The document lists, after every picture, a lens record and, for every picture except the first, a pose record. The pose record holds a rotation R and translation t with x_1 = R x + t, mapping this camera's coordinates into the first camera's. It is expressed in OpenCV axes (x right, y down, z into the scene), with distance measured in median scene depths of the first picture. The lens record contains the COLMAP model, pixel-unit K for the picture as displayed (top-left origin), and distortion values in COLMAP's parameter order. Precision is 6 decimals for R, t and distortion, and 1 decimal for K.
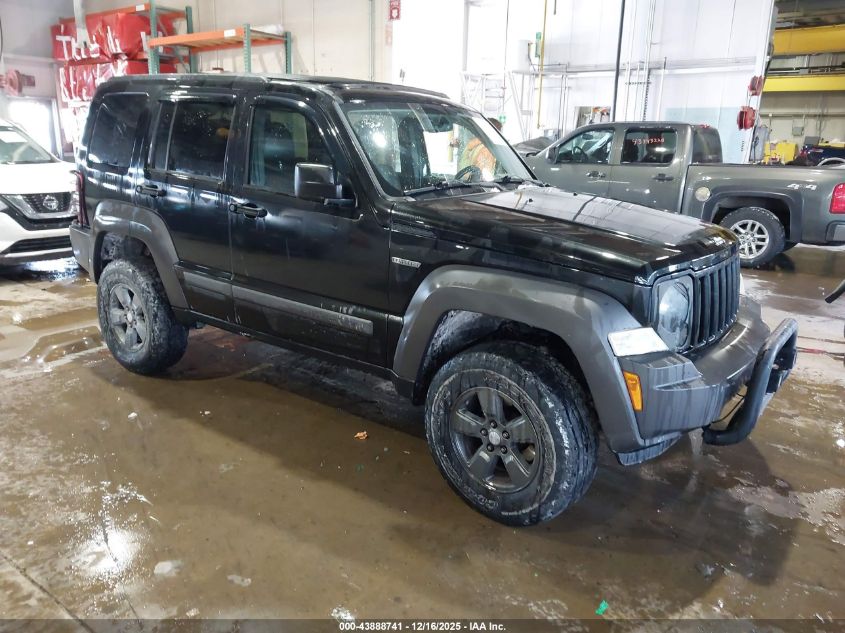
lens RADIAL K [[662.5, 0, 422.5], [0, 662.5, 316.5], [0, 0, 1]] dist [-0.003077, -0.005717]
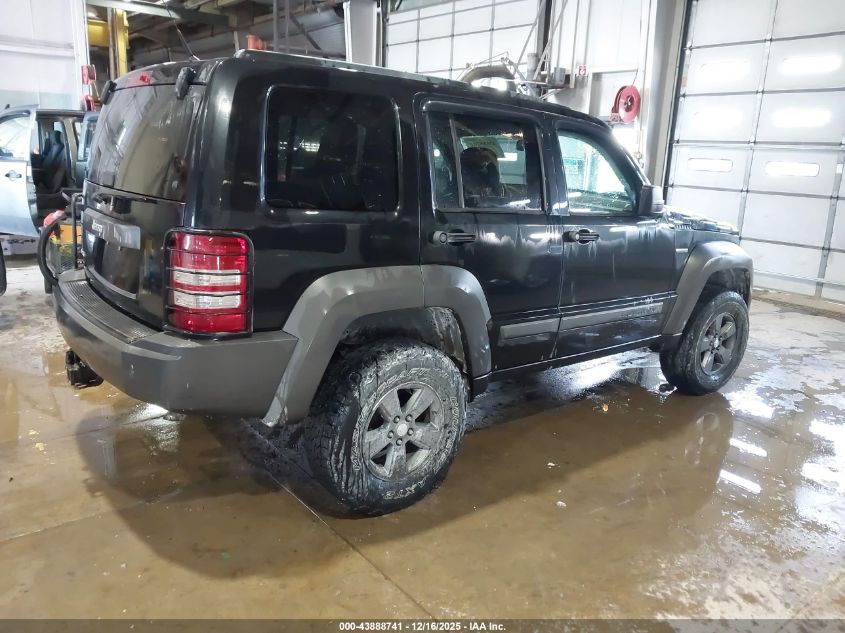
lens RADIAL K [[662.5, 0, 422.5], [0, 662.5, 316.5], [0, 0, 1]] dist [-0.003077, -0.005717]
pose [[0.222009, -0.245306, 0.943683, -1.153261], [0.208662, 0.957366, 0.199774, -0.264500], [-0.952456, 0.152560, 0.263730, 0.880254]]
